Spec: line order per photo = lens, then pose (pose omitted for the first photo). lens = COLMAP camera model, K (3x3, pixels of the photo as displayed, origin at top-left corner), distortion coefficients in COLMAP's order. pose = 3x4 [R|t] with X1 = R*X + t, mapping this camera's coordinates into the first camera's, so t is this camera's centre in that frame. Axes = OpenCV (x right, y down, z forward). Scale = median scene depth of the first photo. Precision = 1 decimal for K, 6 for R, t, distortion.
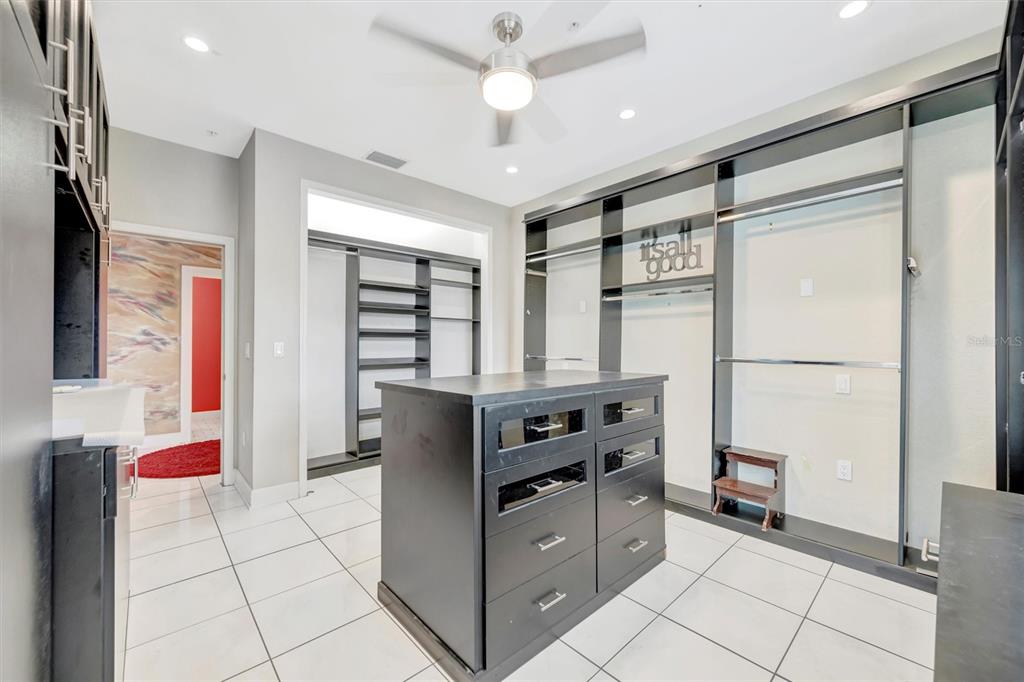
lens RADIAL K [[404.7, 0, 509.3], [0, 404.7, 346.0], [0, 0, 1]] dist [0.010186, 0.000225]
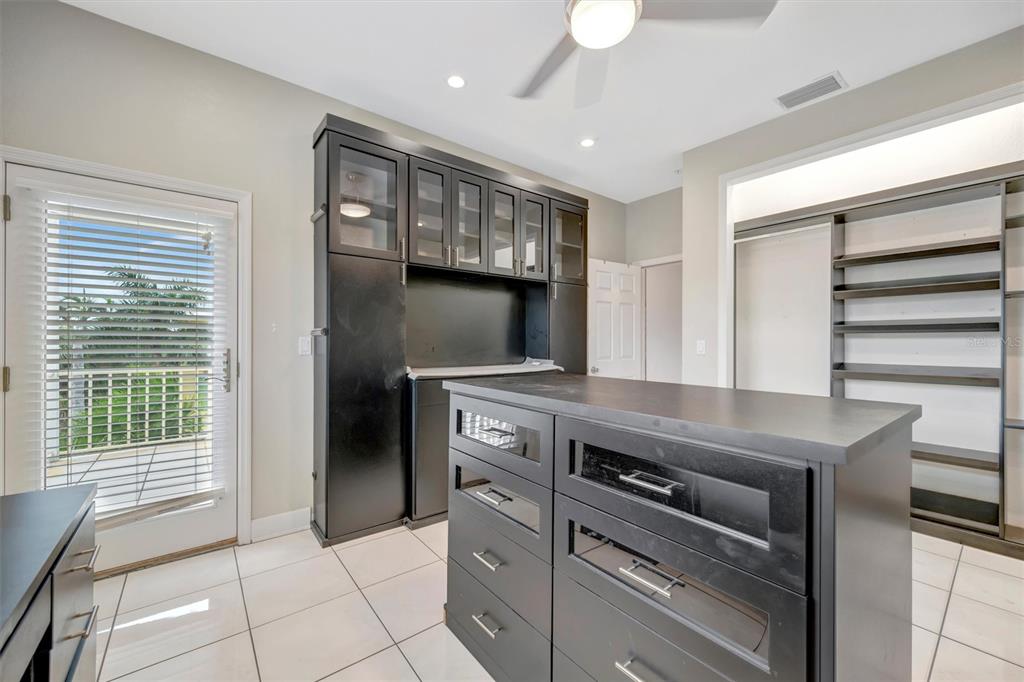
lens RADIAL K [[404.7, 0, 511.0], [0, 404.7, 337.6], [0, 0, 1]] dist [0.010186, 0.000225]
pose [[-0.079243, -0.008621, -0.996818, 0.479877], [-0.009854, 0.999921, -0.007865, -0.003152], [0.996807, 0.009199, -0.079321, 0.533350]]
